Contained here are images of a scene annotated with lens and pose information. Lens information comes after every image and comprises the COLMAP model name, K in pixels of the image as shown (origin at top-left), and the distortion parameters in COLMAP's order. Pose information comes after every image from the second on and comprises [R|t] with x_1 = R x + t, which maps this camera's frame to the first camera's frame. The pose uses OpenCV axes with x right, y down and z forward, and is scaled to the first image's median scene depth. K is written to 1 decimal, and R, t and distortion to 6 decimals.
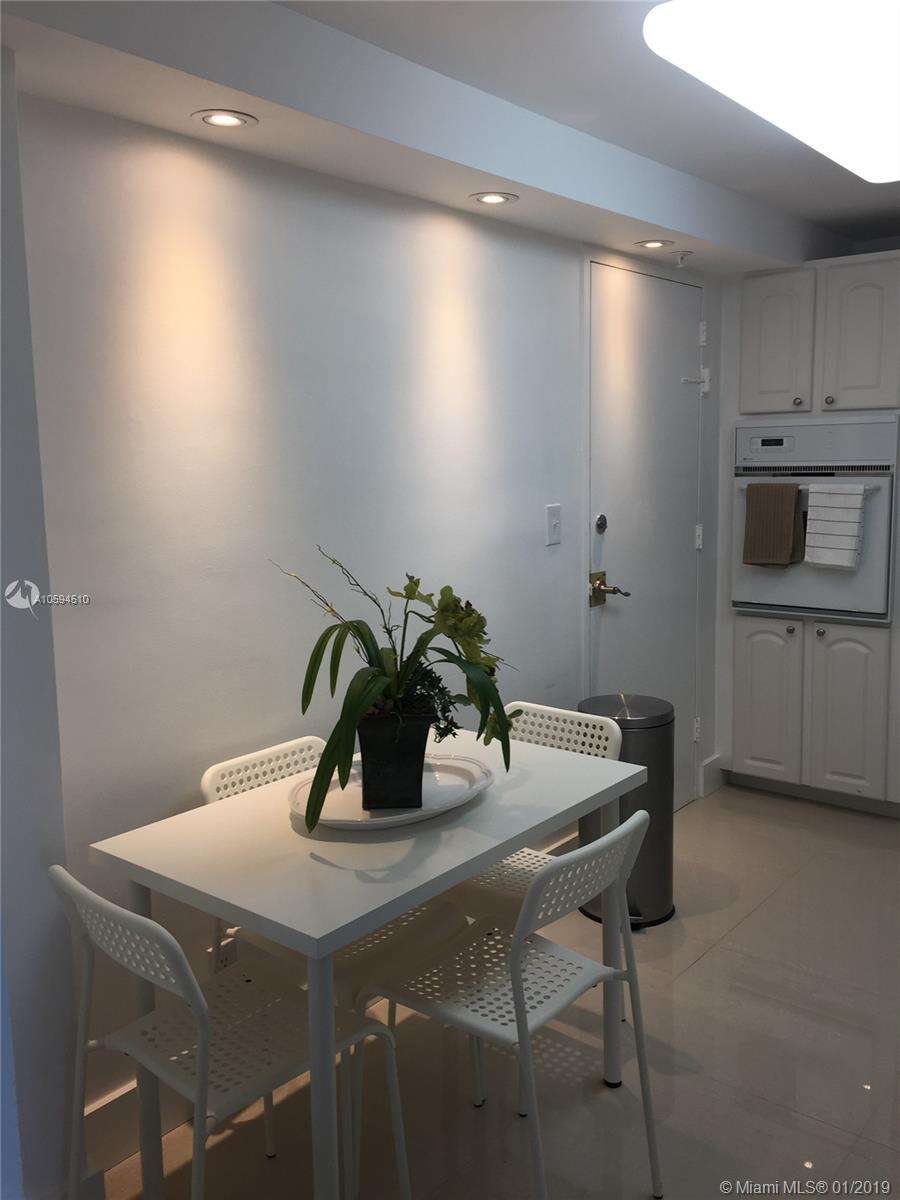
lens RADIAL K [[1028.6, 0, 467.6], [0, 1028.6, 609.1], [0, 0, 1]] dist [0.108582, -0.124483]
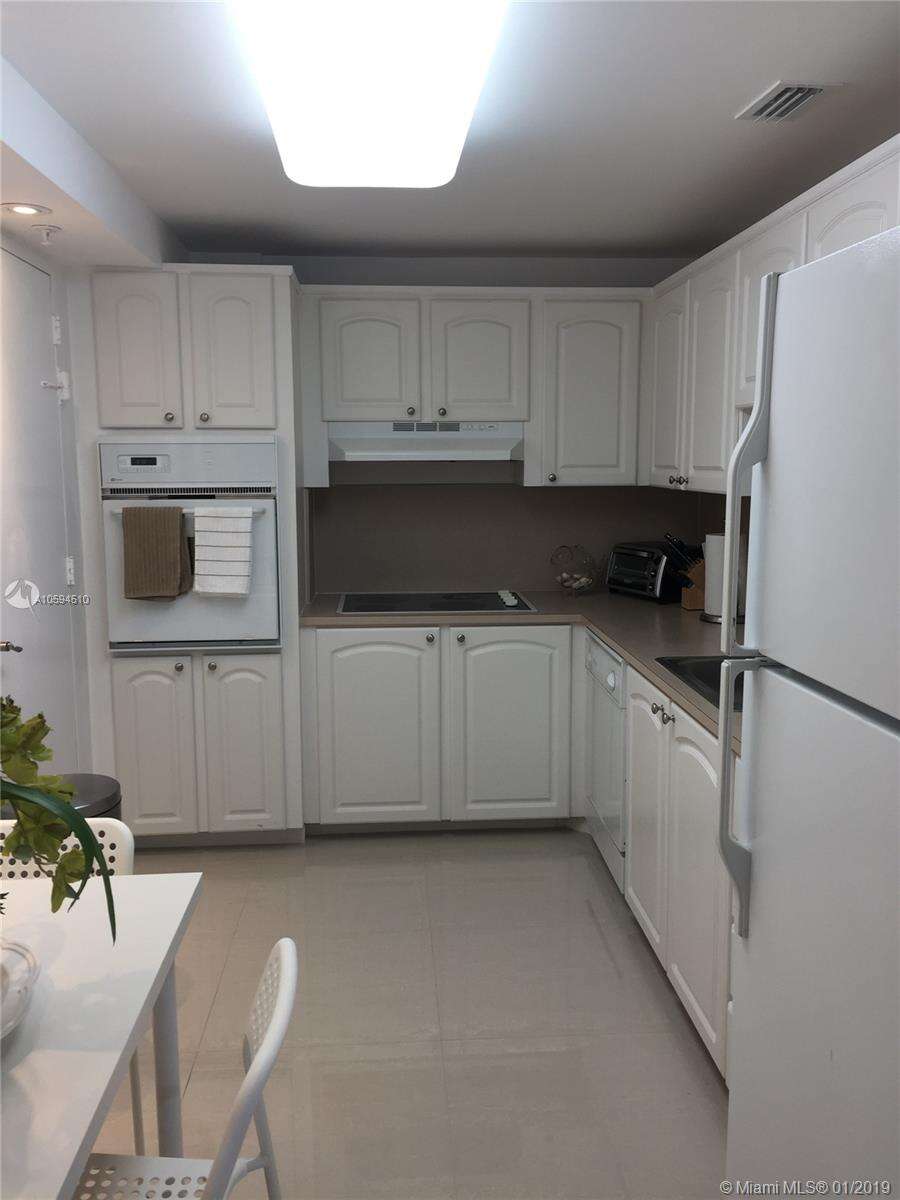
lens RADIAL K [[1028.6, 0, 467.6], [0, 1028.6, 609.1], [0, 0, 1]] dist [0.108582, -0.124483]
pose [[0.745622, -0.086062, 0.660788, -0.102062], [0.100533, 0.994803, 0.016125, -0.020909], [-0.658742, 0.054408, 0.750399, 0.156697]]
